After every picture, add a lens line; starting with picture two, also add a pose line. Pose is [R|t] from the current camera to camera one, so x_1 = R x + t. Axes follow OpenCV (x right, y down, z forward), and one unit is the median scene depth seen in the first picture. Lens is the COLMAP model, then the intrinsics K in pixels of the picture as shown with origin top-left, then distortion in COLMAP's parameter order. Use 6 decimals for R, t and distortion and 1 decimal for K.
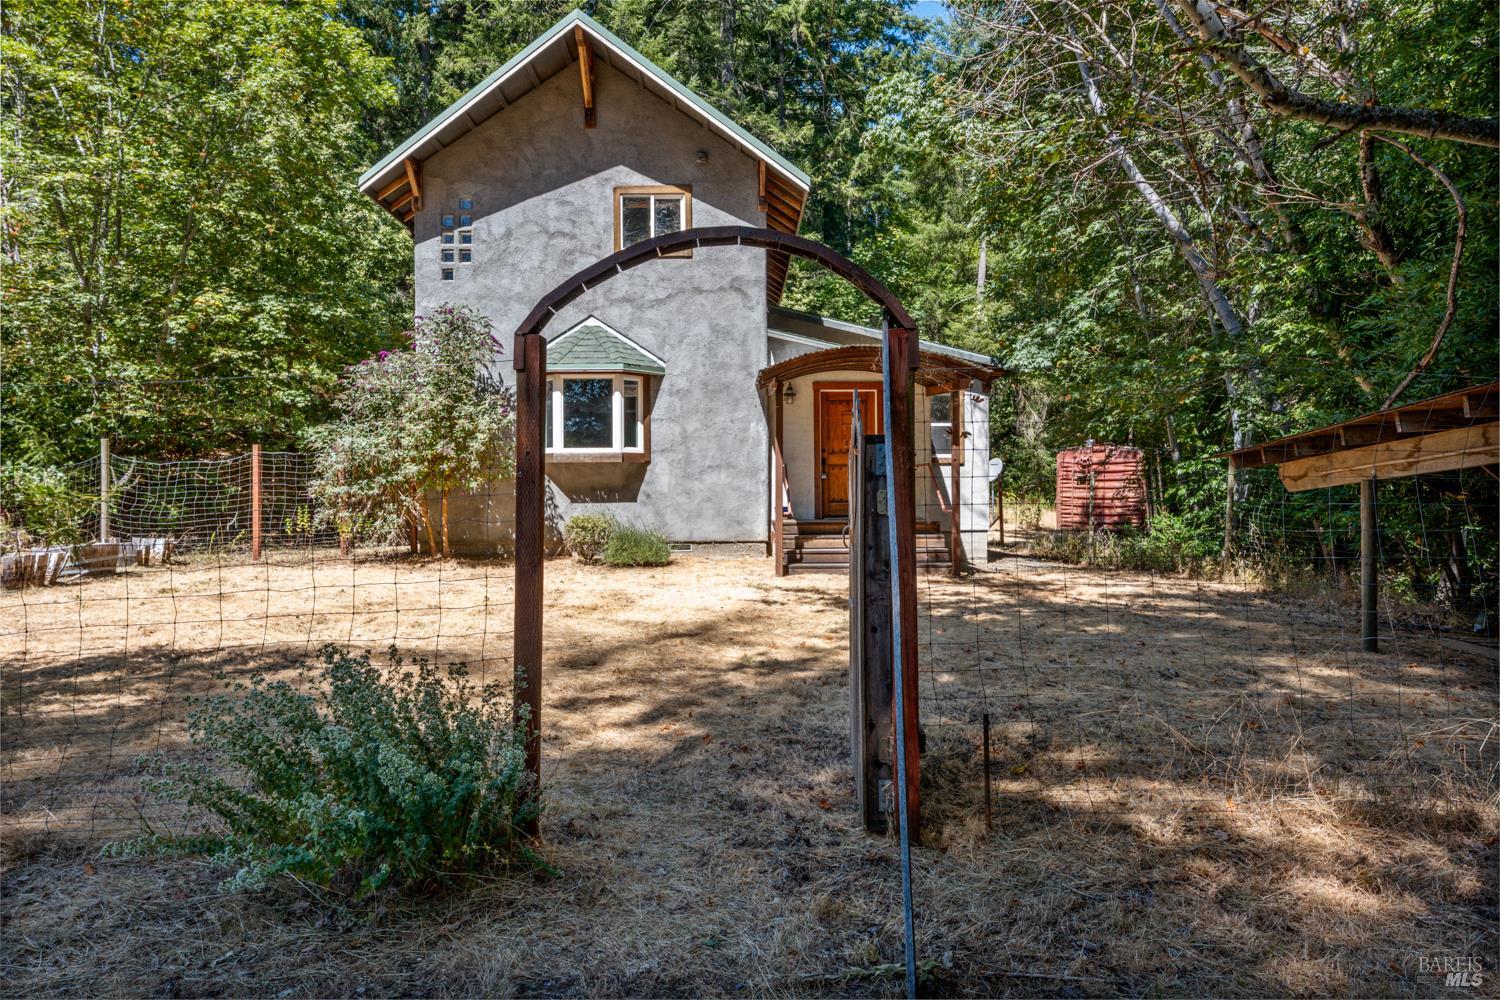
lens RADIAL K [[901.3, 0, 750.0], [0, 901.3, 500.0], [0, 0, 1]] dist [0.001150, 0.000068]
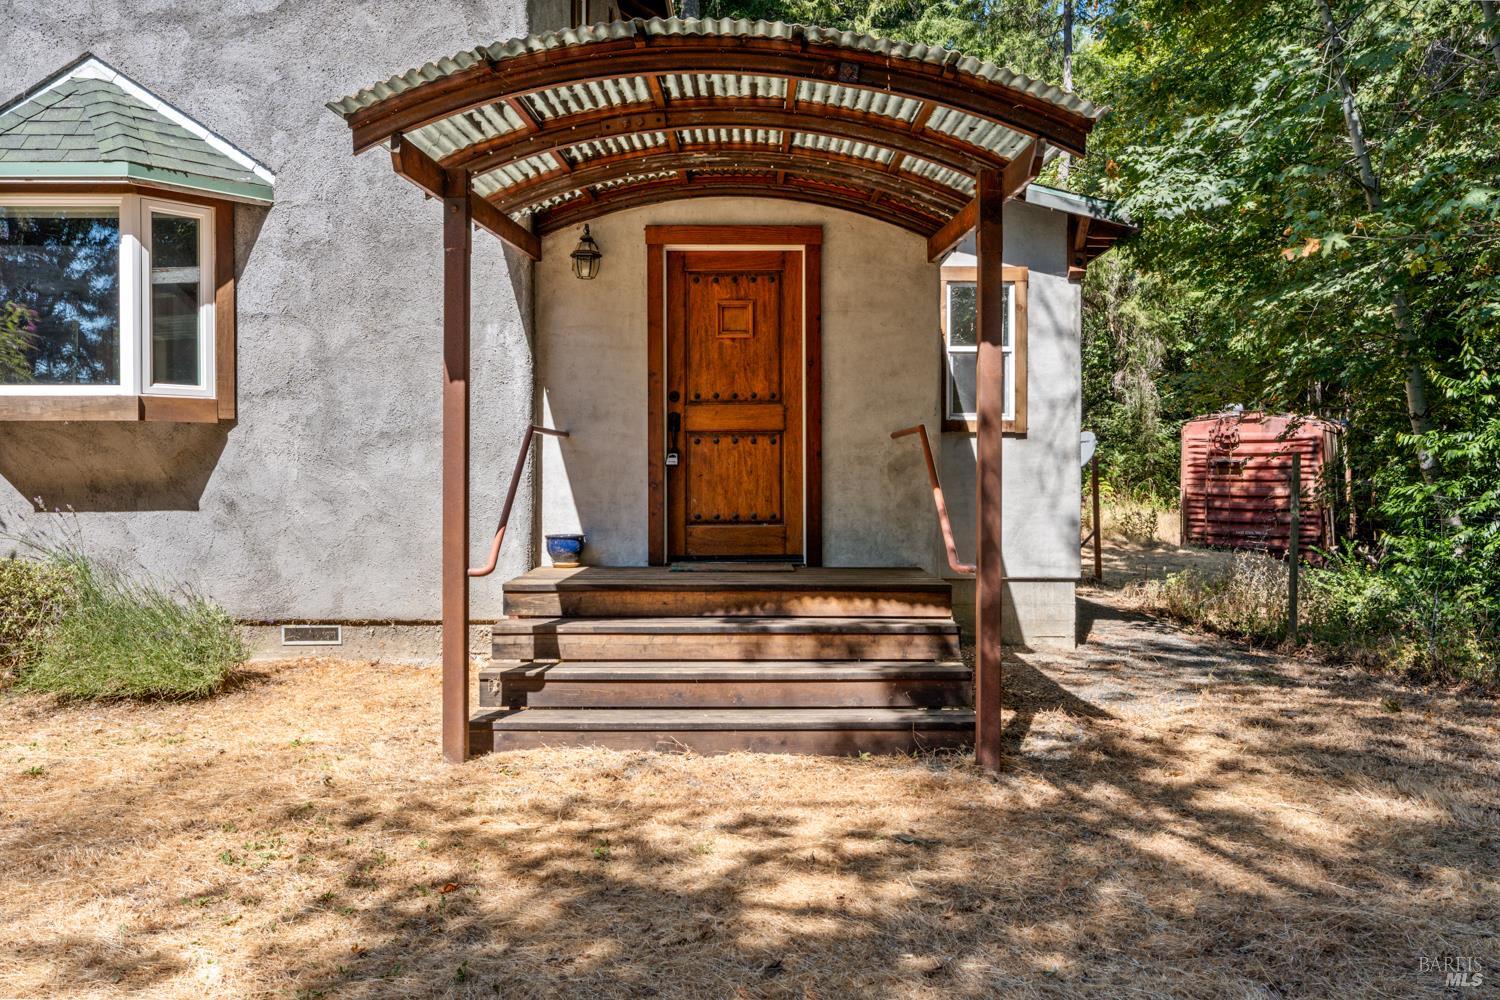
lens RADIAL K [[1144.6, 0, 750.0], [0, 1144.6, 500.0], [0, 0, 1]] dist [-0.002482, -0.001109]
pose [[0.999831, 0.006725, -0.017138, 0.125304], [-0.006491, 0.999886, 0.013662, -0.015450], [0.017228, -0.013549, 0.999760, 0.485958]]
